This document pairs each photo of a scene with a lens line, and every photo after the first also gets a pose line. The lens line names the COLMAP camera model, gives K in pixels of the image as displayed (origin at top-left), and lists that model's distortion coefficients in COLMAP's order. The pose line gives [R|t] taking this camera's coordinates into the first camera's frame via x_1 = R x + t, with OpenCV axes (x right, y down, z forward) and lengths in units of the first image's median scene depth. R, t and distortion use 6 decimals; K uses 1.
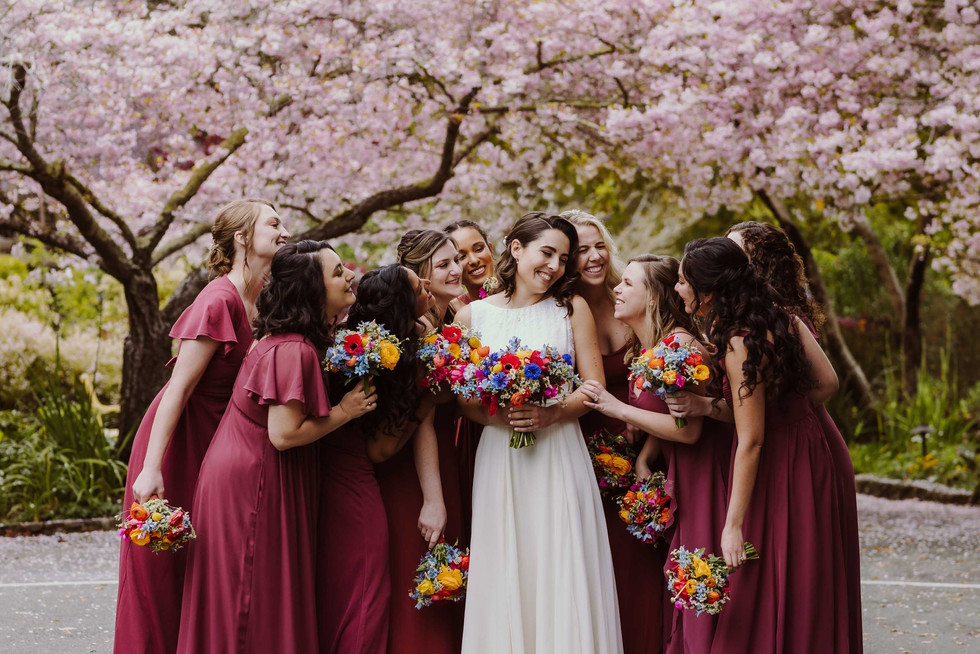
lens RADIAL K [[2445.1, 0, 519.9], [0, 2445.1, 327.7], [0, 0, 1]] dist [-0.011475, 0.140401]
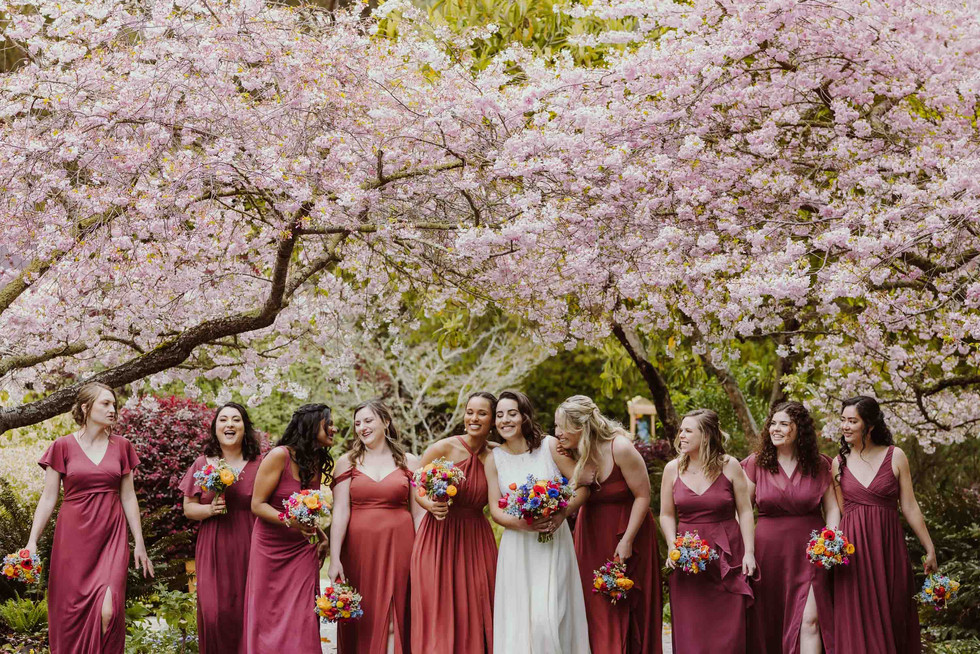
lens RADIAL K [[2241.5, 0, 514.7], [0, 2241.5, 380.8], [0, 0, 1]] dist [-0.009861, -0.153801]
pose [[0.998123, 0.005933, 0.060958, 0.007642], [-0.003784, 0.999369, -0.035311, -0.005861], [-0.061129, 0.035014, 0.997516, 0.190266]]
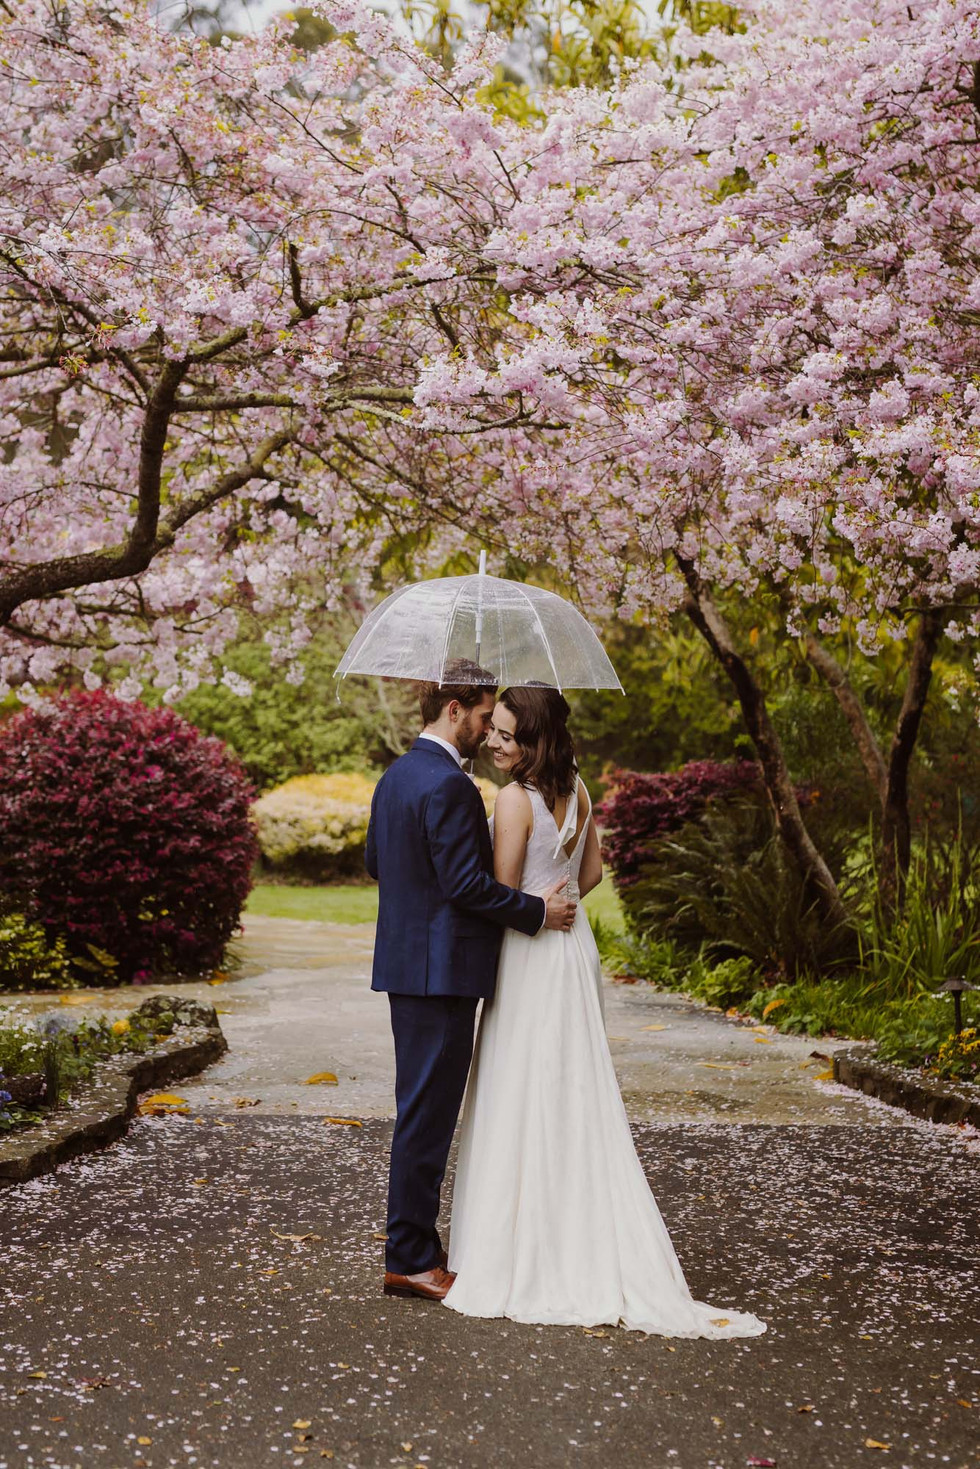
lens RADIAL K [[2317.9, 0, 563.1], [0, 2317.9, 717.2], [0, 0, 1]] dist [-0.012337, -0.051328]
pose [[0.998063, 0.024020, 0.057380, 0.038548], [-0.022702, 0.999466, -0.023506, -0.012519], [-0.057914, 0.022158, 0.998076, 0.537528]]
